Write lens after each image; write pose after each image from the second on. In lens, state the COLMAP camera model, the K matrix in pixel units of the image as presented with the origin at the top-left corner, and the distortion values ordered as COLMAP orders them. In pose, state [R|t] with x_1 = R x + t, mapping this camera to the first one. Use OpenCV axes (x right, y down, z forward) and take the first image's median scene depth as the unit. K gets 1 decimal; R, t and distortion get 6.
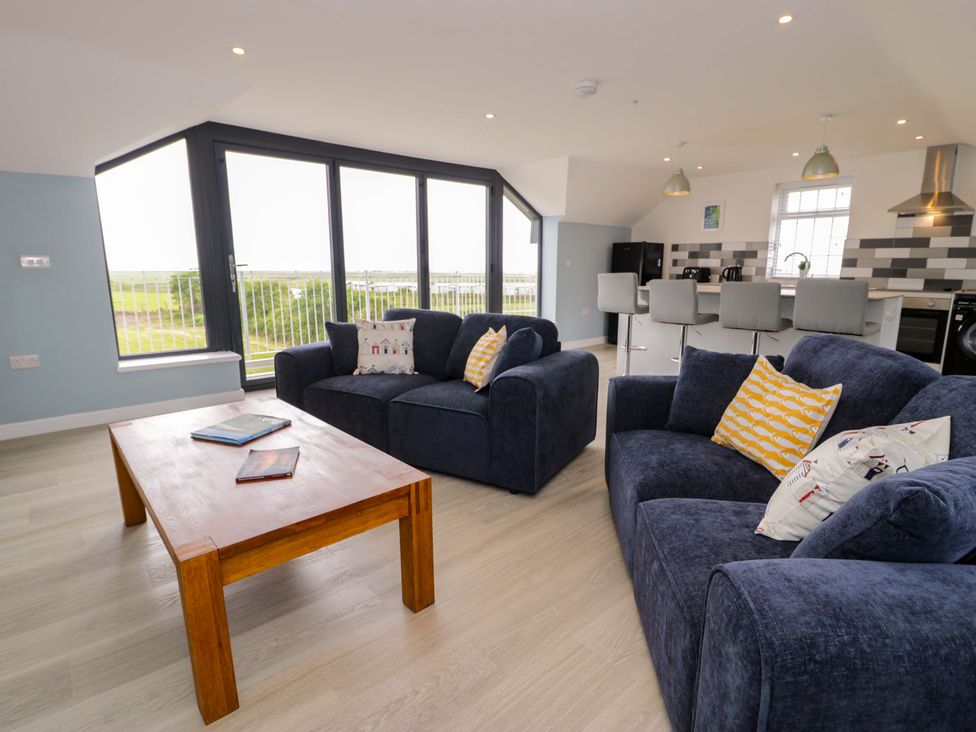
lens RADIAL K [[506.7, 0, 488.0], [0, 506.7, 366.0], [0, 0, 1]] dist [0.002247, -0.016133]
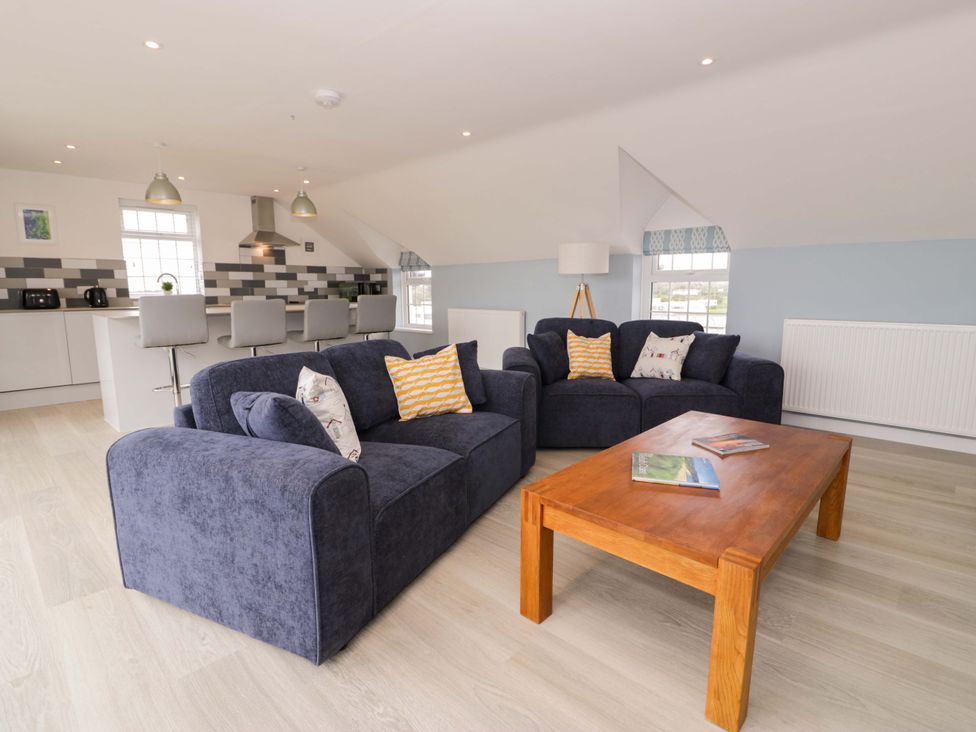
lens RADIAL K [[506.7, 0, 488.0], [0, 506.7, 366.0], [0, 0, 1]] dist [0.002247, -0.016133]
pose [[-0.083967, -0.152619, 0.984712, -0.486269], [0.194871, 0.966606, 0.166430, -0.095402], [-0.977228, 0.205866, -0.051422, 0.498808]]
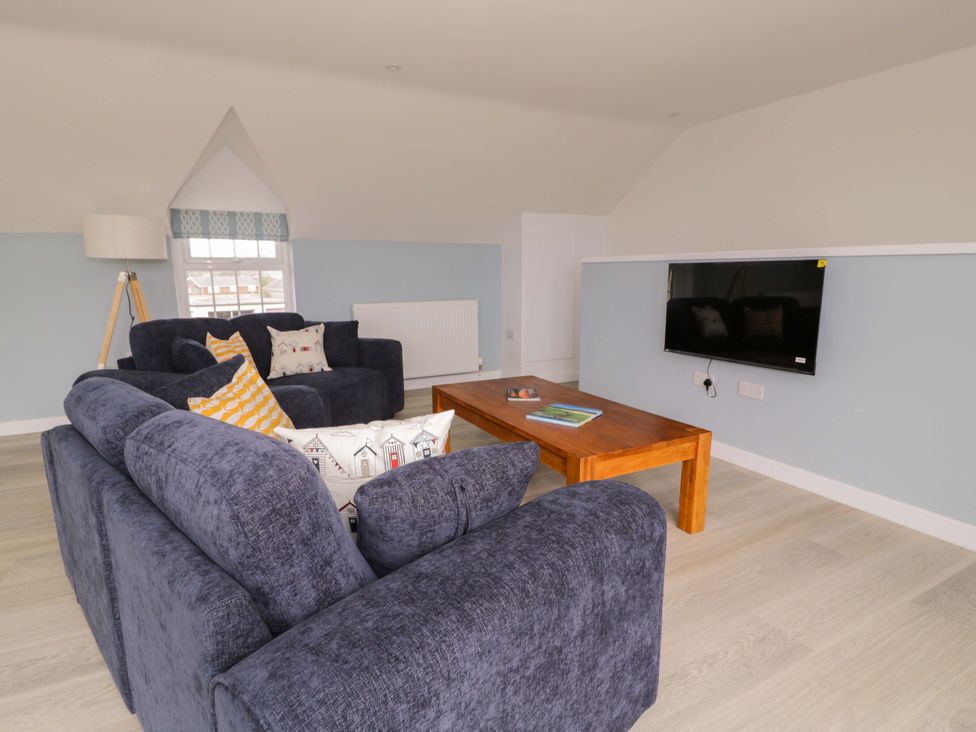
lens RADIAL K [[522.3, 0, 488.0], [0, 522.3, 366.0], [0, 0, 1]] dist [-0.002285, -0.001275]
pose [[-0.971825, -0.036534, 0.232856, -0.222450], [0.049971, 0.933522, 0.355020, -0.152278], [-0.230346, 0.356653, -0.905394, 0.780350]]
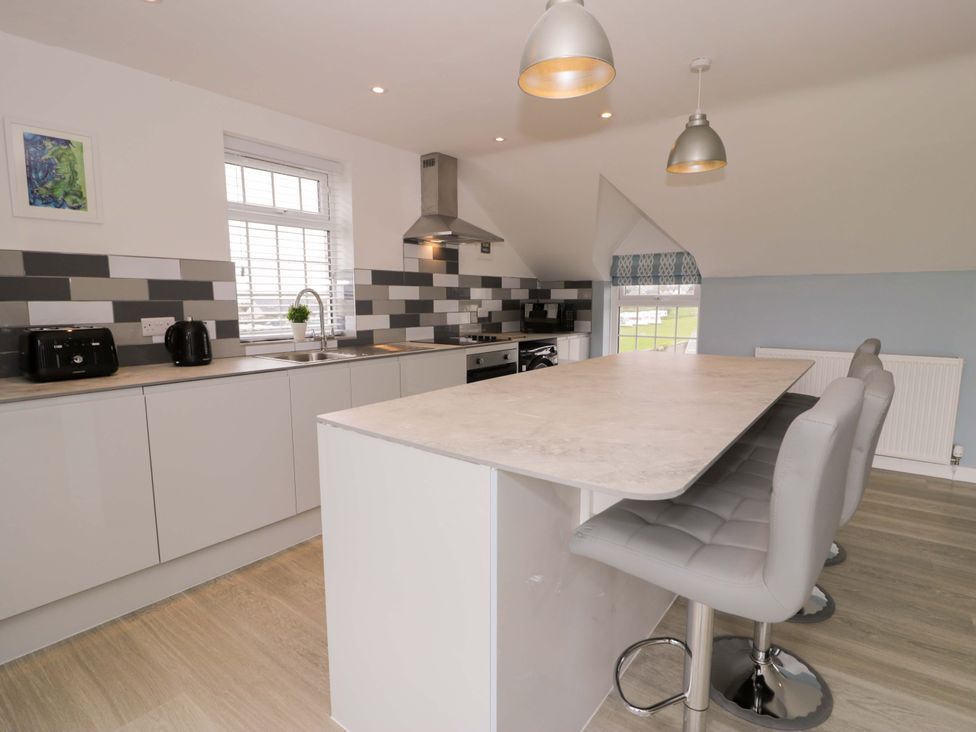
lens RADIAL K [[506.7, 0, 488.0], [0, 506.7, 366.0], [0, 0, 1]] dist [0.002247, -0.016133]
pose [[-0.193666, -0.128475, 0.972619, 0.077354], [0.193764, 0.966851, 0.166295, -0.212465], [-0.961743, 0.220665, -0.162352, 0.988267]]
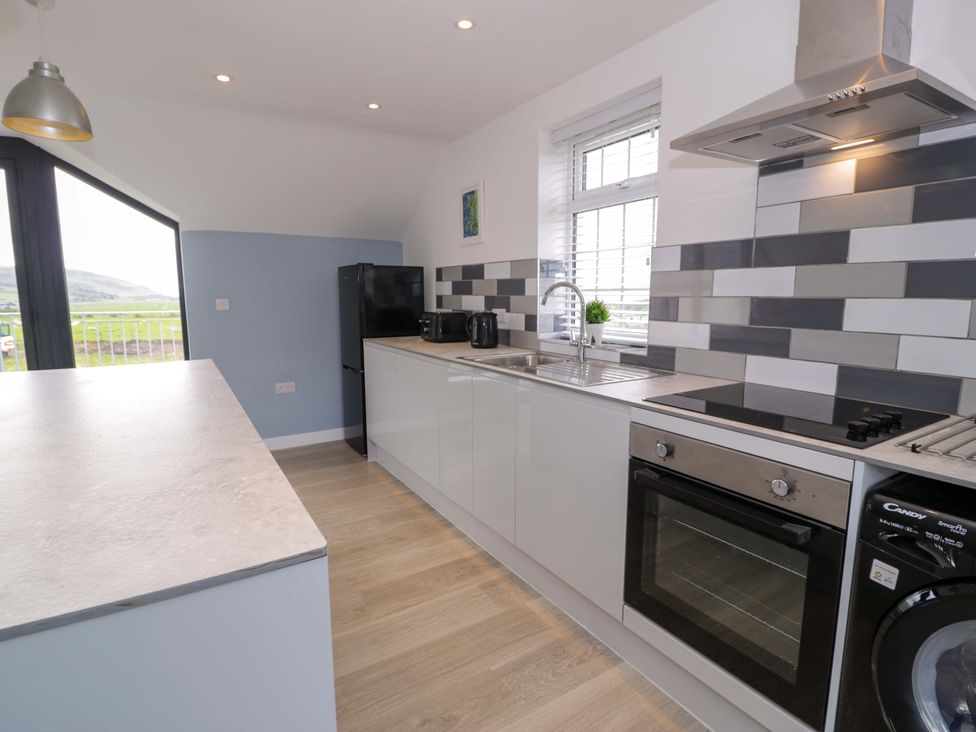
lens RADIAL K [[504.9, 0, 488.0], [0, 504.9, 366.0], [0, 0, 1]] dist [0.036500, -0.048898]
pose [[0.986937, 0.019621, -0.159906, 0.659770], [-0.028056, 0.998322, -0.050664, -0.141002], [0.158644, 0.054488, 0.985831, 0.617375]]
